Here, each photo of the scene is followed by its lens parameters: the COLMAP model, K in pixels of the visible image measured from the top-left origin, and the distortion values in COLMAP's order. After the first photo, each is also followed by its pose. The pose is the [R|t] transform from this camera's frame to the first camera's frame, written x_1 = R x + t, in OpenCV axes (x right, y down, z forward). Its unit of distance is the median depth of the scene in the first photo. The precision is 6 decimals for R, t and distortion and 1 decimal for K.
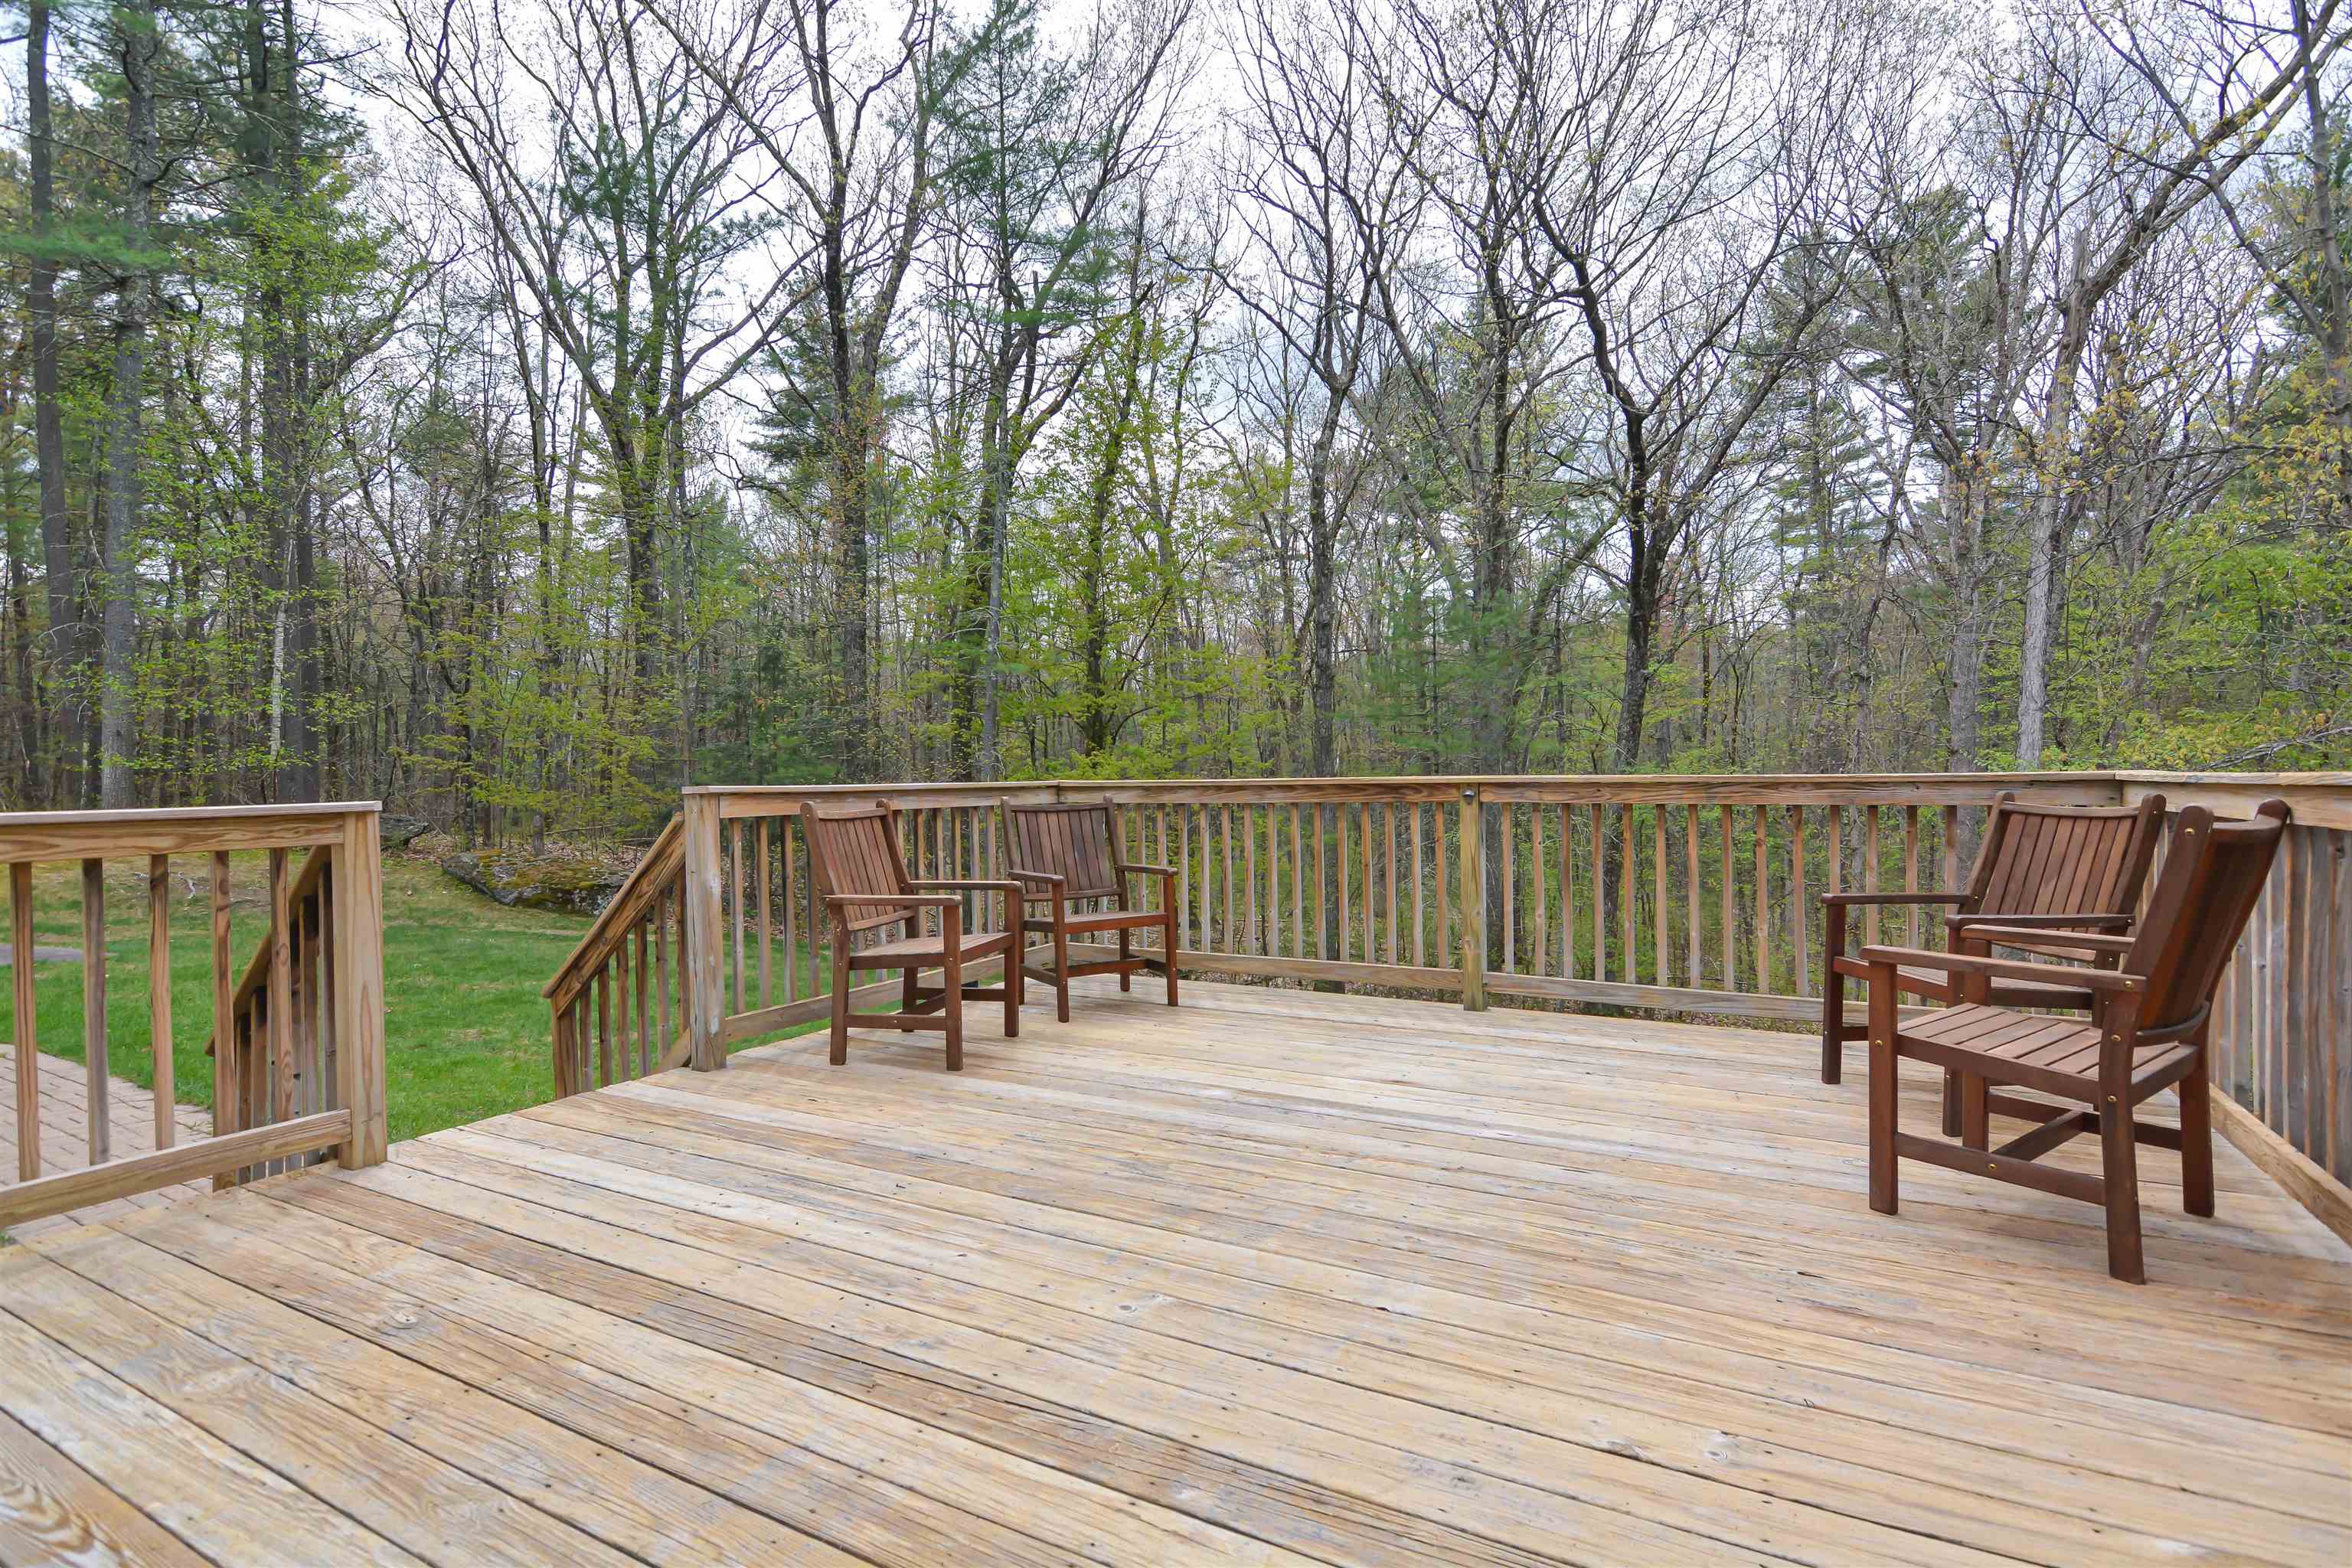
lens RADIAL K [[1128.4, 0, 1187.7], [0, 1128.4, 791.8], [0, 0, 1]] dist [0.016445, -0.002306]
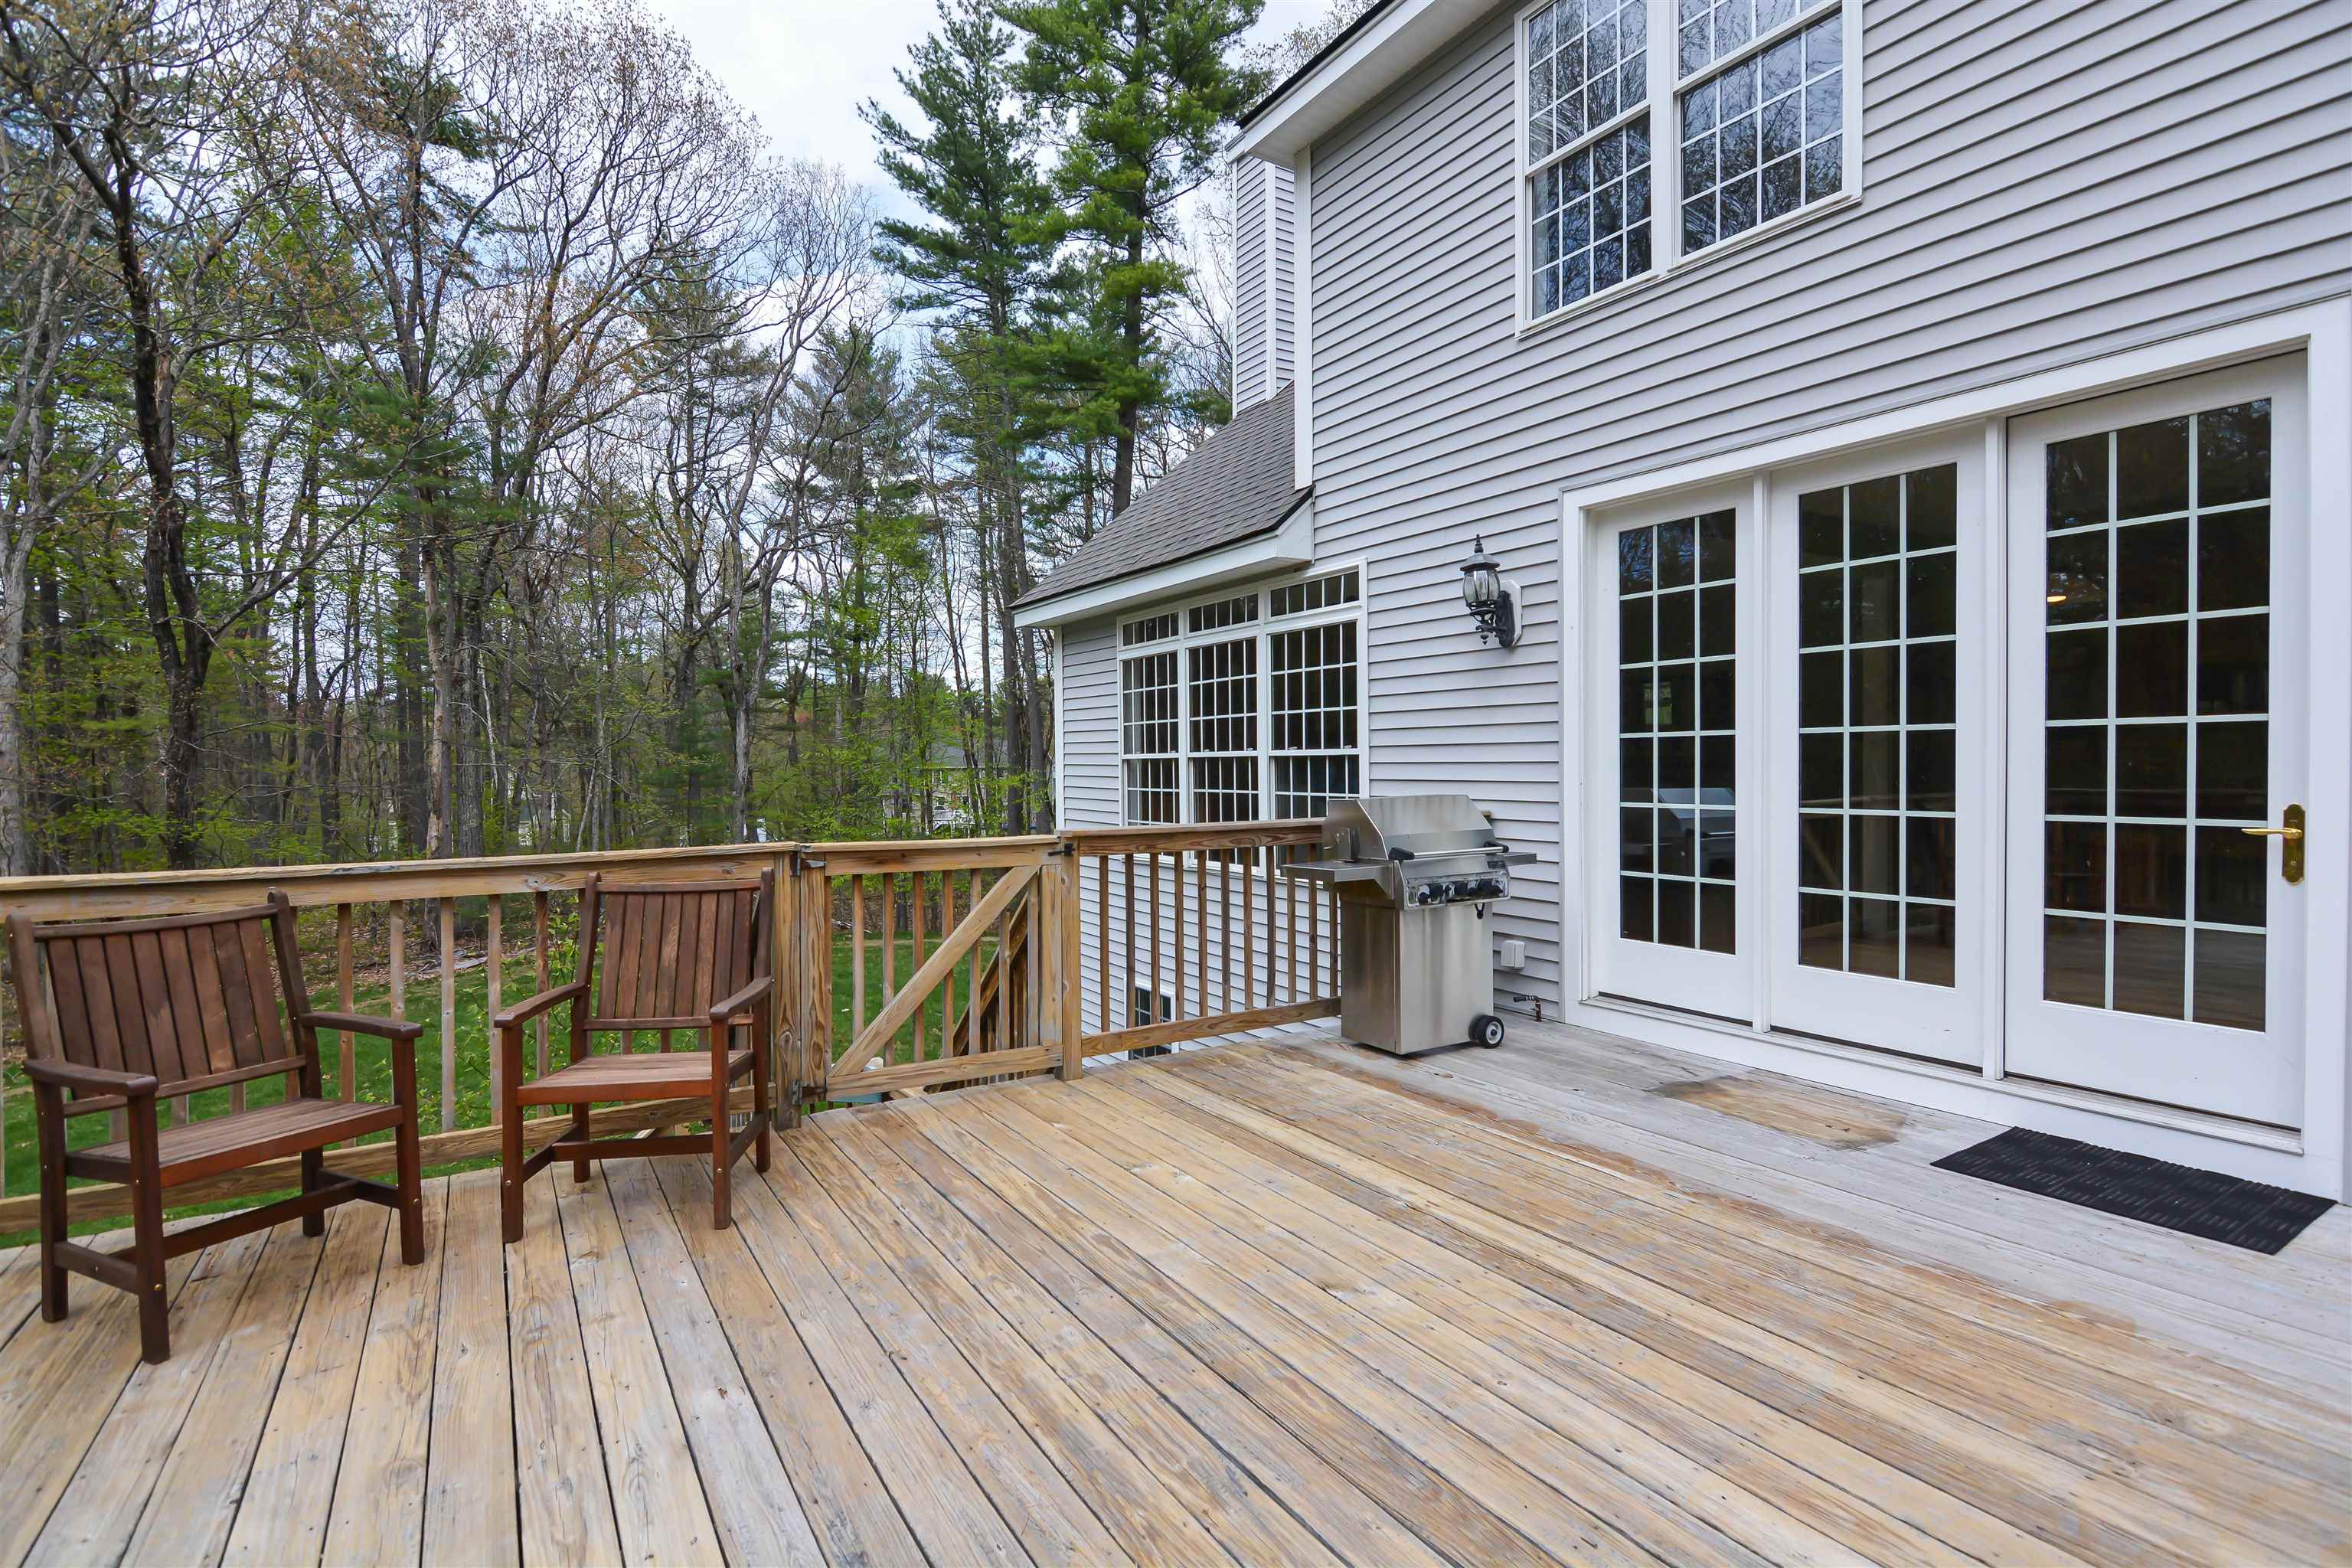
lens RADIAL K [[1128.4, 0, 1196.1], [0, 1128.4, 786.1], [0, 0, 1]] dist [0.016445, -0.002306]
pose [[-0.884661, 0.002981, 0.466225, -0.405344], [0.003659, 0.999993, 0.000549, -0.095549], [-0.466220, 0.002191, -0.884666, 1.873421]]
